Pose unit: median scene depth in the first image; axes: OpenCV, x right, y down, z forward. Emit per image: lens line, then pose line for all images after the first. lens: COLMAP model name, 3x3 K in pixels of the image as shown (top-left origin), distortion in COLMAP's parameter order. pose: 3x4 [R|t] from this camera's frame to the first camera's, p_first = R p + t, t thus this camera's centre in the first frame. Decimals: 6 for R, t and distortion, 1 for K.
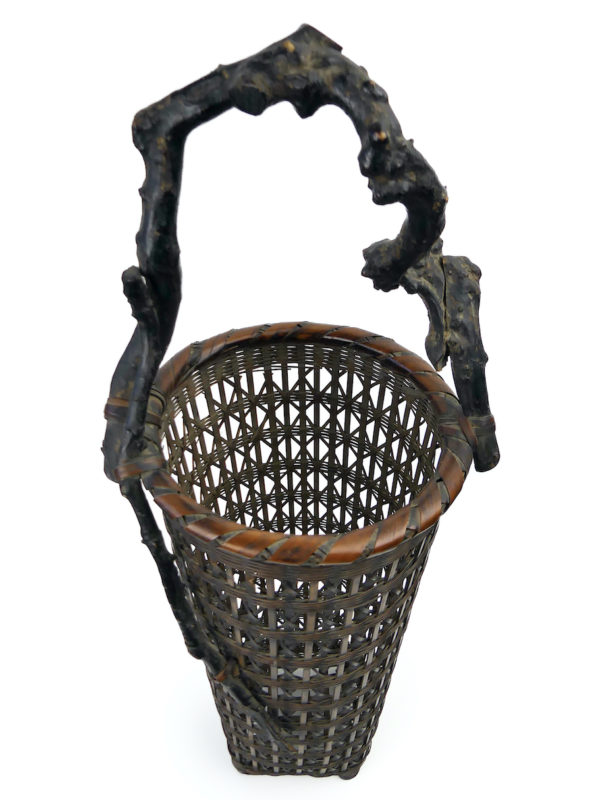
lens RADIAL K [[546.9, 0, 300.0], [0, 546.9, 400.0], [0, 0, 1]] dist [-0.002955, -0.000249]
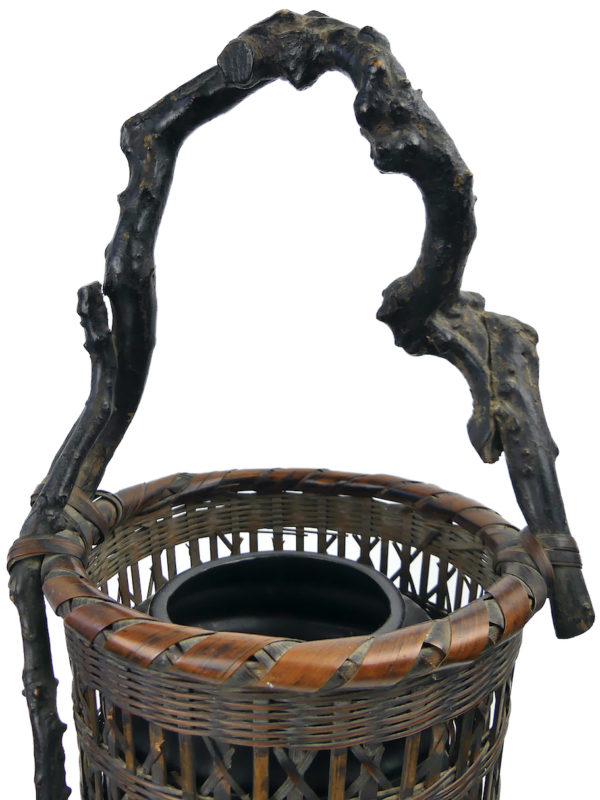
lens RADIAL K [[607.2, 0, 300.0], [0, 607.2, 400.0], [0, 0, 1]] dist [-0.024035, -0.002218]
pose [[0.990450, 0.054280, -0.126738, 0.114387], [-0.106524, 0.884865, -0.453506, 0.267200], [0.087530, 0.462675, 0.882196, 0.265447]]
